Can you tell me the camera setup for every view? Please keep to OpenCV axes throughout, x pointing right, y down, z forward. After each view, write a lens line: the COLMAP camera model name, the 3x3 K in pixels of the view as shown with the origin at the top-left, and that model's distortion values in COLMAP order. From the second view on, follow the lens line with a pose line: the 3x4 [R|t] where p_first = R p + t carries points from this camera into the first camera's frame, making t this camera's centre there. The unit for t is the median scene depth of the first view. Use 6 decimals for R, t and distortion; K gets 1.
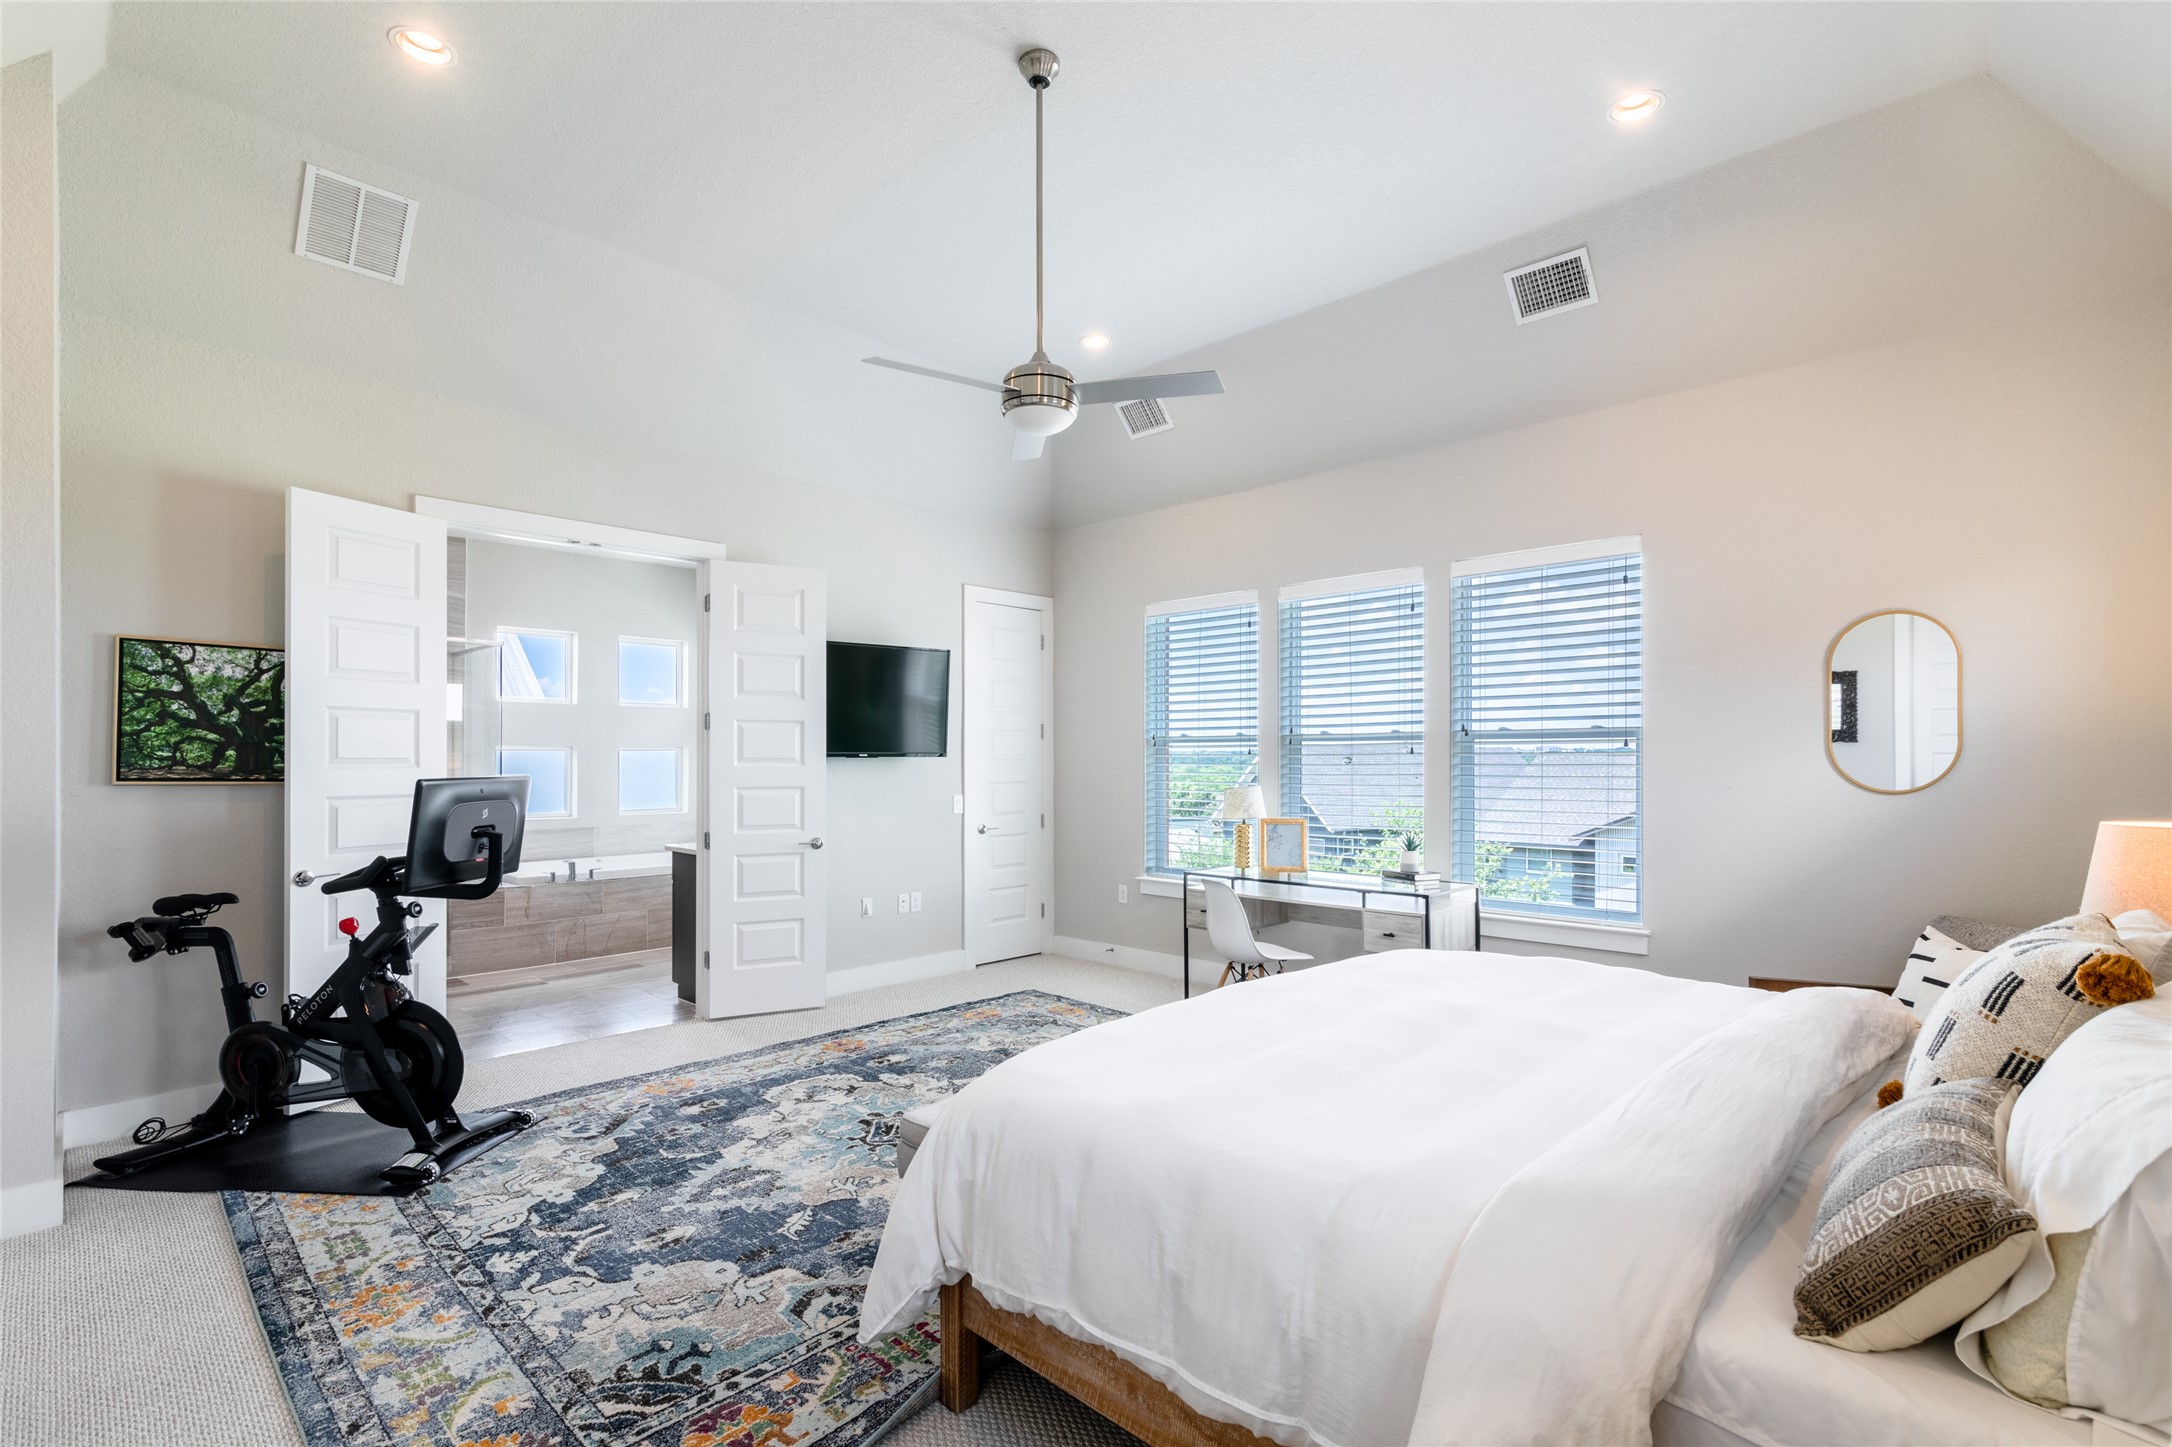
lens RADIAL K [[999.7, 0, 1084.3], [0, 999.7, 744.7], [0, 0, 1]] dist [0.006068, -0.002379]
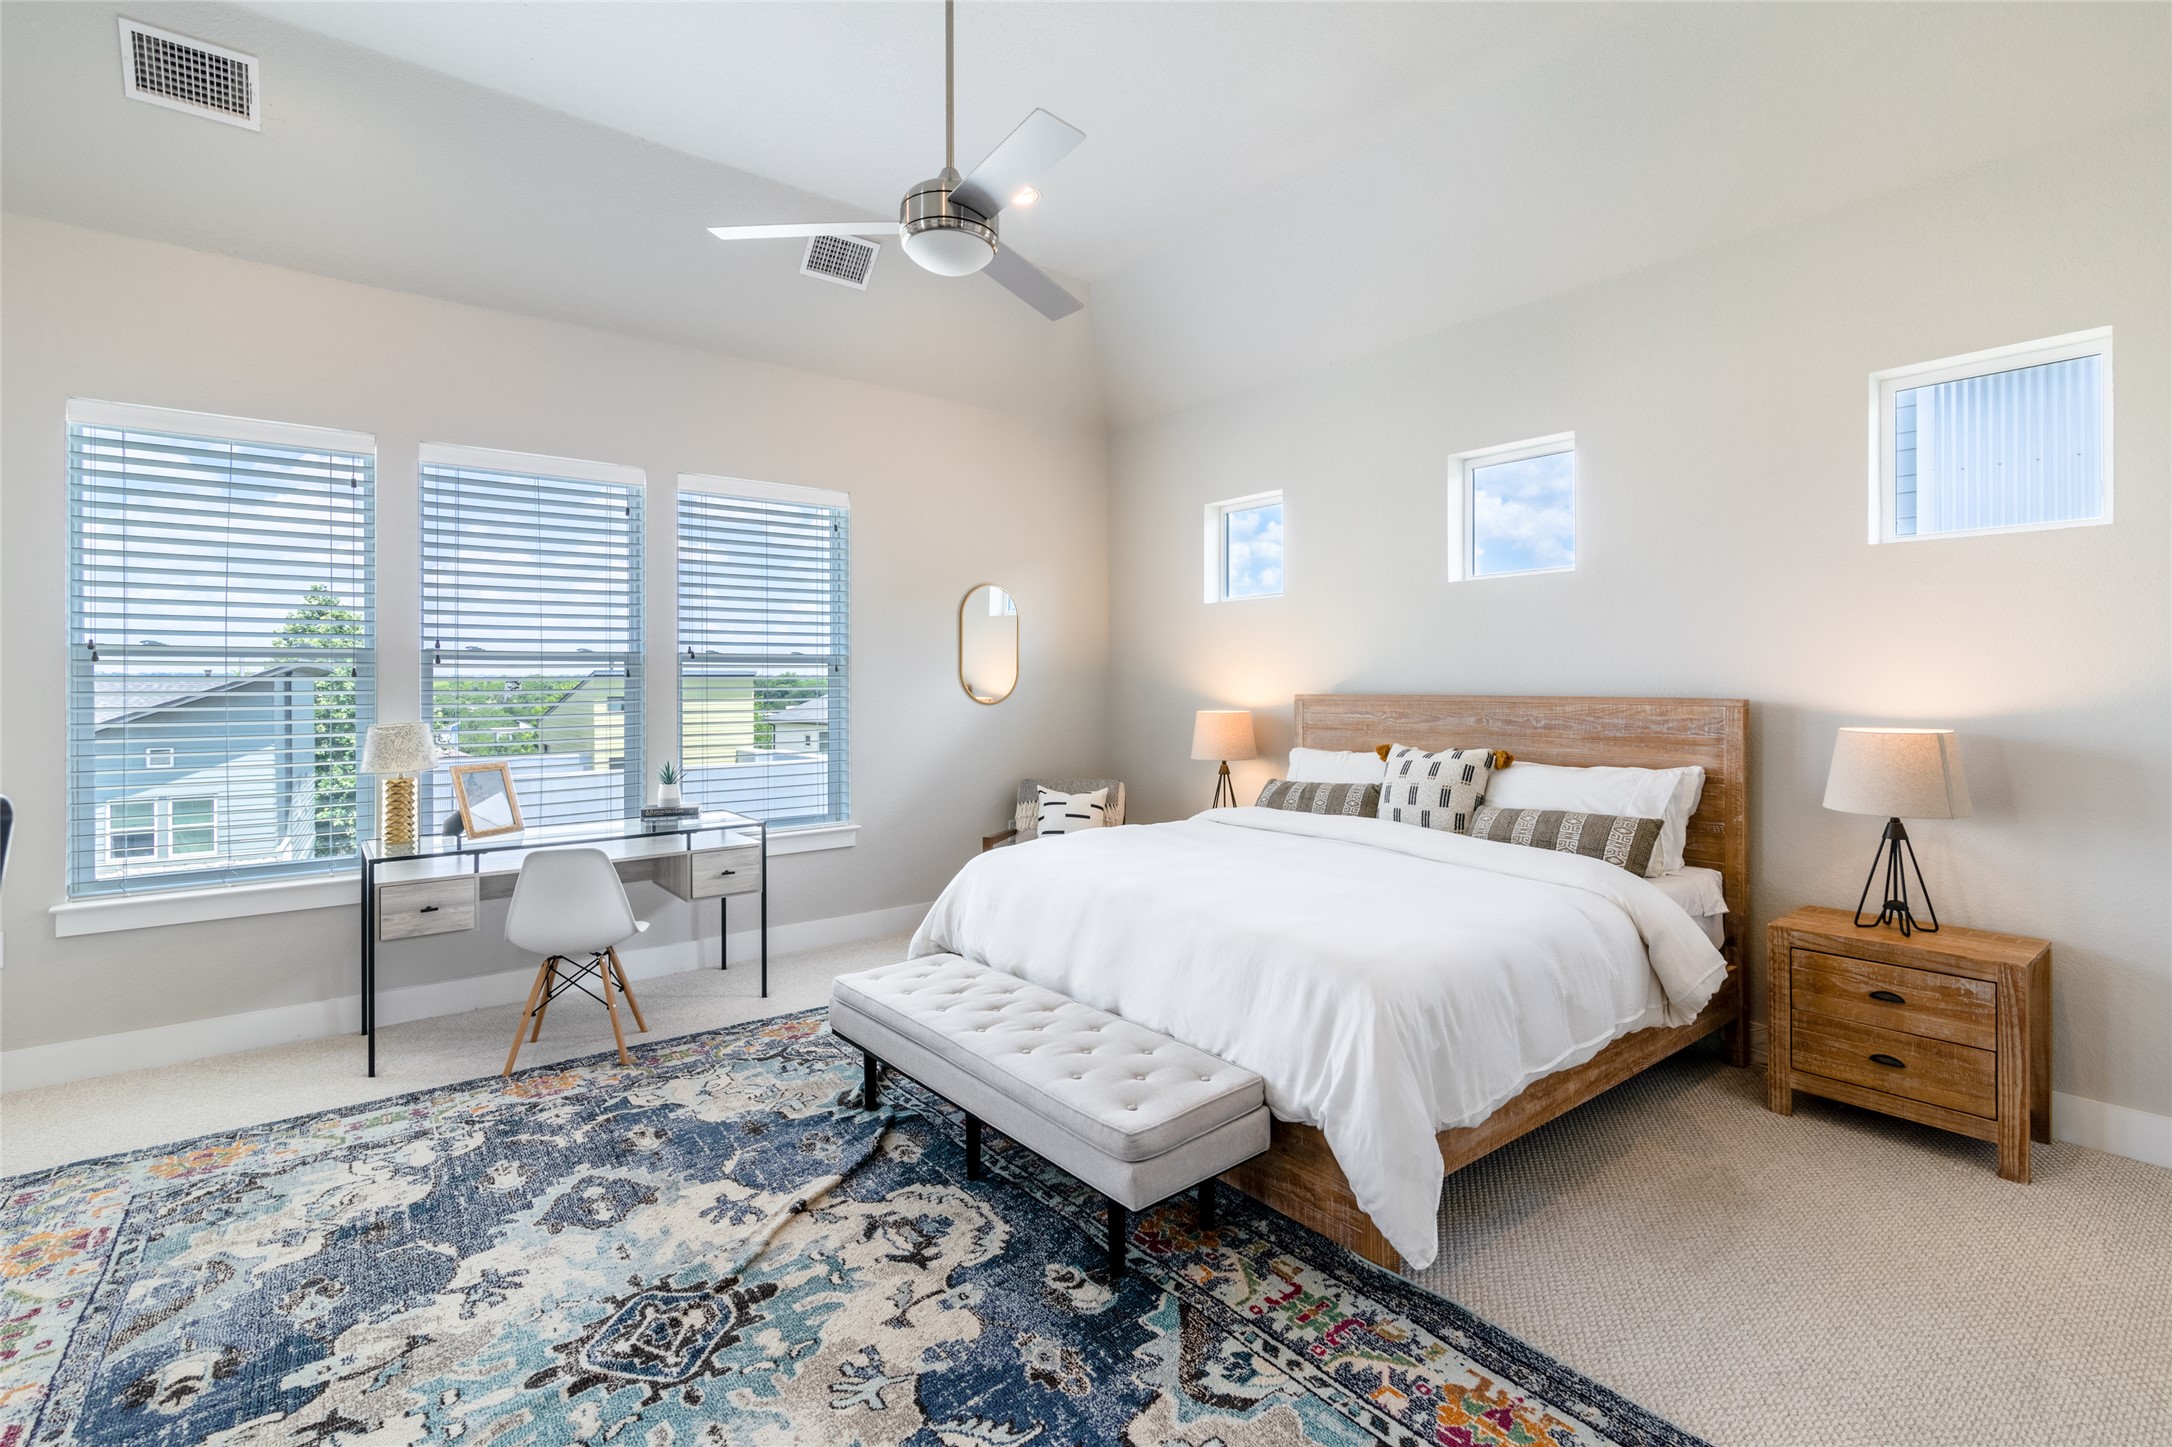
lens RADIAL K [[999.7, 0, 1093.9], [0, 999.7, 675.2], [0, 0, 1]] dist [0.006068, -0.002379]
pose [[0.123511, 0.007080, 0.992318, -0.567999], [-0.011467, 0.999918, -0.005707, 0.008714], [-0.992277, -0.010674, 0.123582, 0.548321]]
